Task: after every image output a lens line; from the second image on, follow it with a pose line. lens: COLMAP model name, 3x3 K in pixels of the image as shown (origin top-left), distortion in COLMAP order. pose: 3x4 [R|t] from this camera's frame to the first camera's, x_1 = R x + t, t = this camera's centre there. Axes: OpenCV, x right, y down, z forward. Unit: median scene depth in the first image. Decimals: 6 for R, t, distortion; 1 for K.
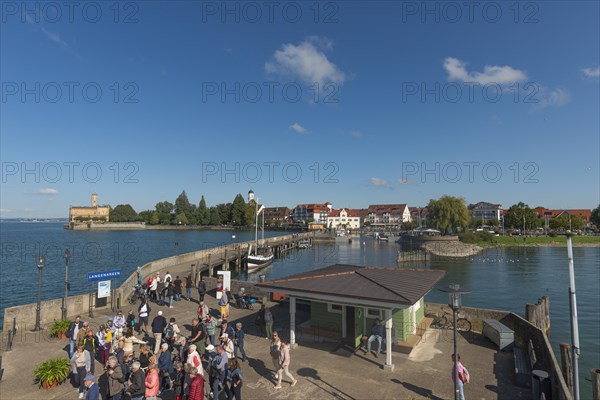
lens RADIAL K [[351.4, 0, 300.0], [0, 351.4, 200.0], [0, 0, 1]] dist [-0.028606, 0.018081]
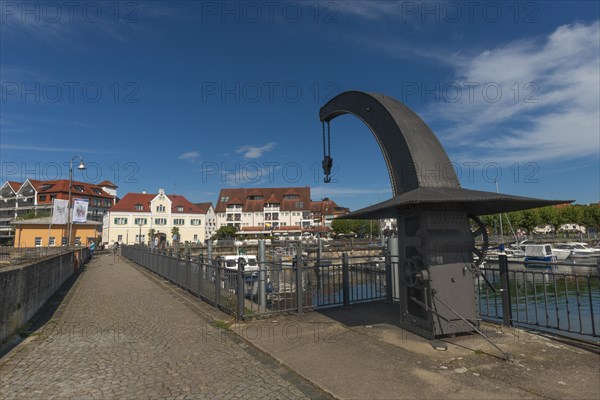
lens RADIAL K [[342.6, 0, 300.0], [0, 342.6, 200.0], [0, 0, 1]] dist [0.002013, 0.000953]
pose [[0.809064, 0.049136, 0.585663, 0.032142], [-0.015671, 0.997948, -0.062077, 0.050969], [-0.587512, 0.041047, 0.808174, 0.594550]]
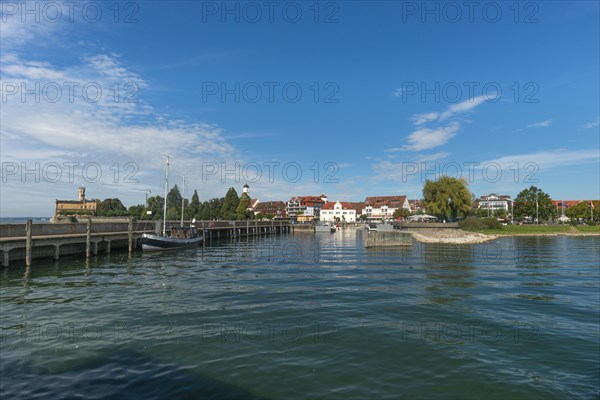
lens RADIAL K [[351.4, 0, 300.0], [0, 351.4, 200.0], [0, 0, 1]] dist [-0.028606, 0.018081]
pose [[0.999828, 0.000548, -0.018517, 0.038235], [-0.000526, 0.999999, 0.001213, 0.020287], [0.018518, -0.001203, 0.999828, 0.066482]]
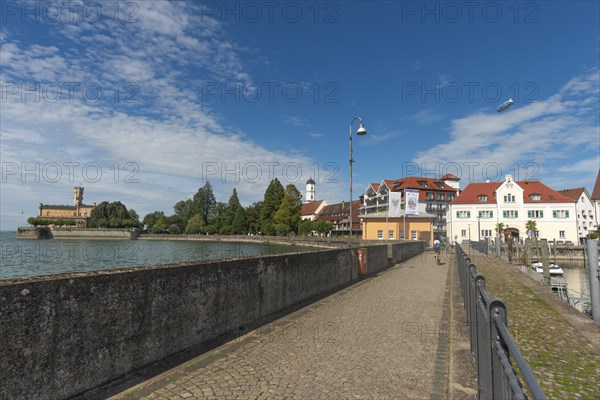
lens RADIAL K [[351.4, 0, 300.0], [0, 351.4, 200.0], [0, 0, 1]] dist [-0.028606, 0.018081]
pose [[0.951846, -0.019933, -0.305927, 0.043640], [0.006870, 0.999020, -0.043718, 0.052927], [0.306499, 0.039511, 0.951051, 0.625716]]
